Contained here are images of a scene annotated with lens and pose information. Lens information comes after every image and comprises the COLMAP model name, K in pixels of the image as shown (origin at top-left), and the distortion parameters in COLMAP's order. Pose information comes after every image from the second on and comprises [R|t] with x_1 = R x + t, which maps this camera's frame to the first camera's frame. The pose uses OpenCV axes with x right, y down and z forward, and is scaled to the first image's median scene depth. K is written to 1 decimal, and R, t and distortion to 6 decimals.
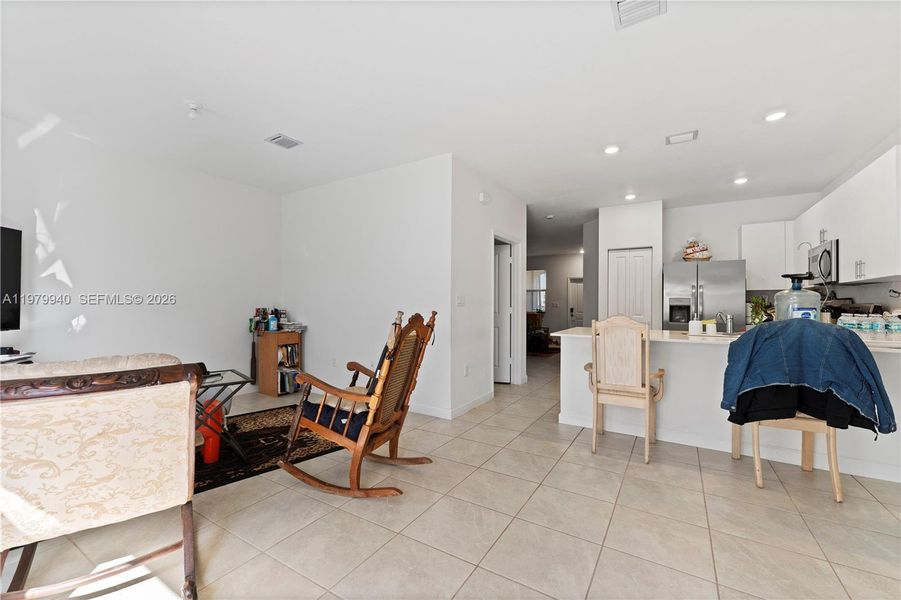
lens RADIAL K [[363.9, 0, 450.5], [0, 363.9, 300.0], [0, 0, 1]] dist [0.000070, -0.000024]
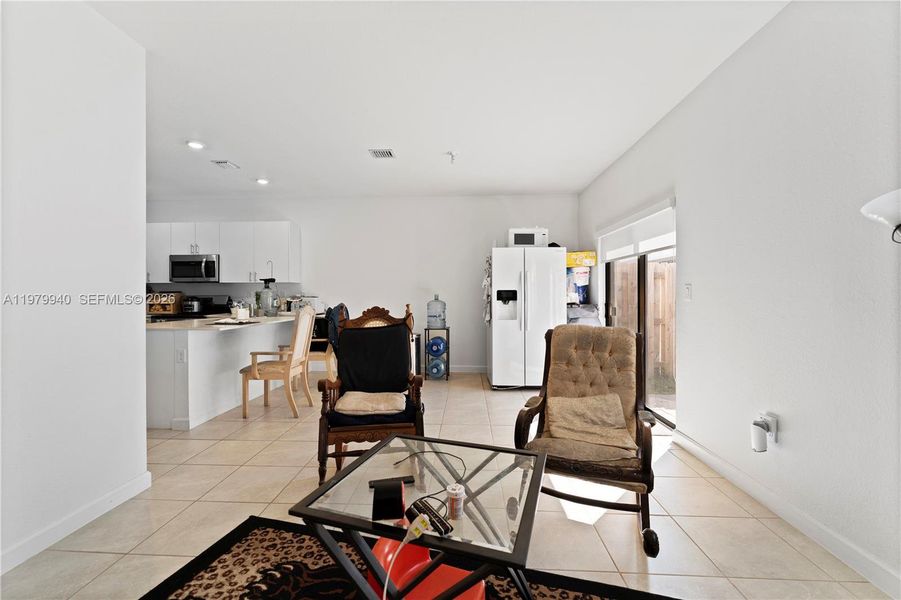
lens RADIAL K [[376.7, 0, 450.5], [0, 376.7, 300.0], [0, 0, 1]] dist [0.001312, 0.000053]
pose [[-0.489768, -0.014370, 0.871734, -0.899959], [-0.015600, 0.999849, 0.007717, 0.001423], [-0.871713, -0.009820, -0.489918, 0.988118]]
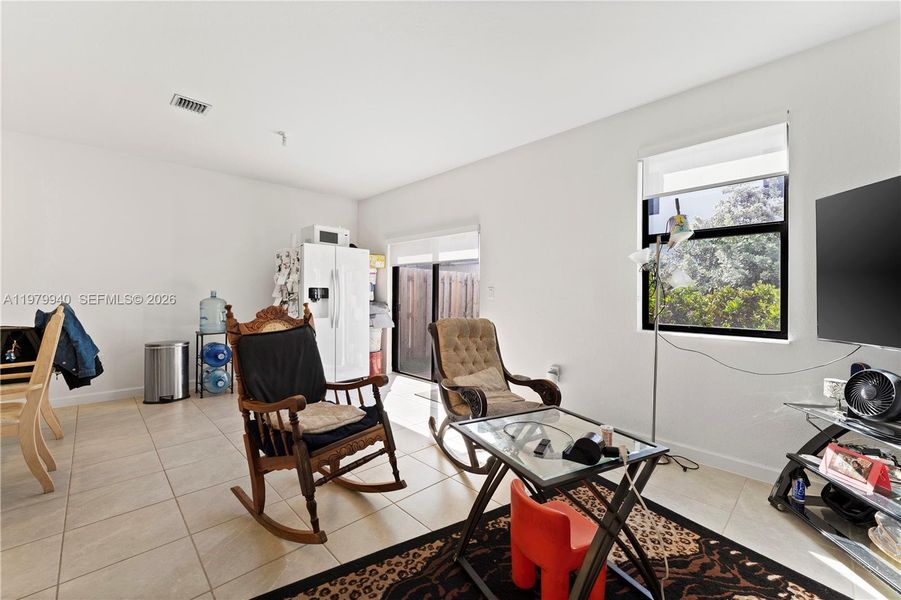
lens RADIAL K [[363.9, 0, 450.5], [0, 363.9, 300.0], [0, 0, 1]] dist [0.000070, -0.000024]
pose [[-0.969477, -0.017523, 0.244556, -0.560720], [-0.017875, 0.999840, 0.000779, 0.007393], [-0.244531, -0.003616, -0.969635, 1.300837]]
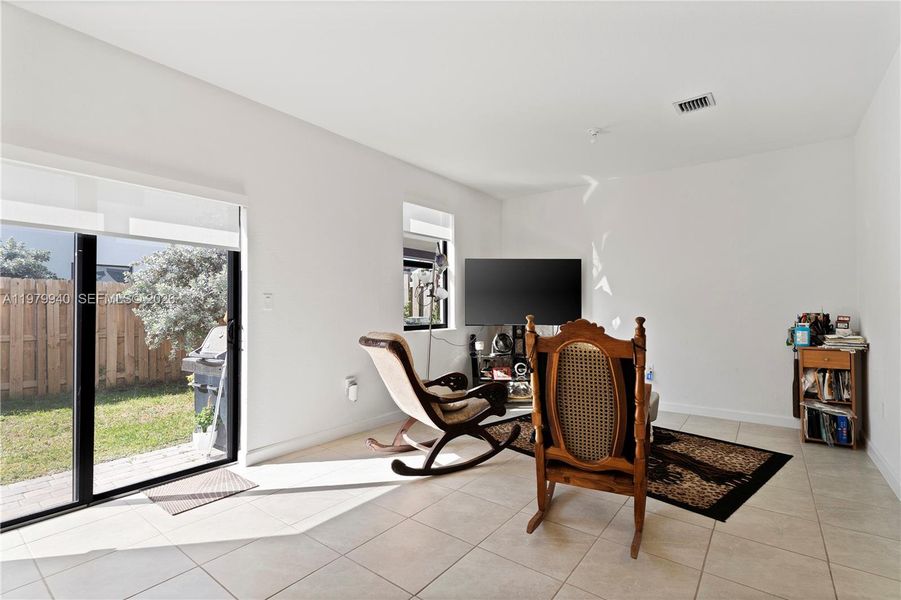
lens RADIAL K [[420.3, 0, 447.1], [0, 420.3, 307.7], [0, 0, 1]] dist [0.001902, 0.000130]
pose [[-0.107748, -0.007418, -0.994151, 0.546477], [0.017189, 0.999809, -0.009324, 0.012428], [0.994030, -0.018093, -0.107600, 0.592468]]
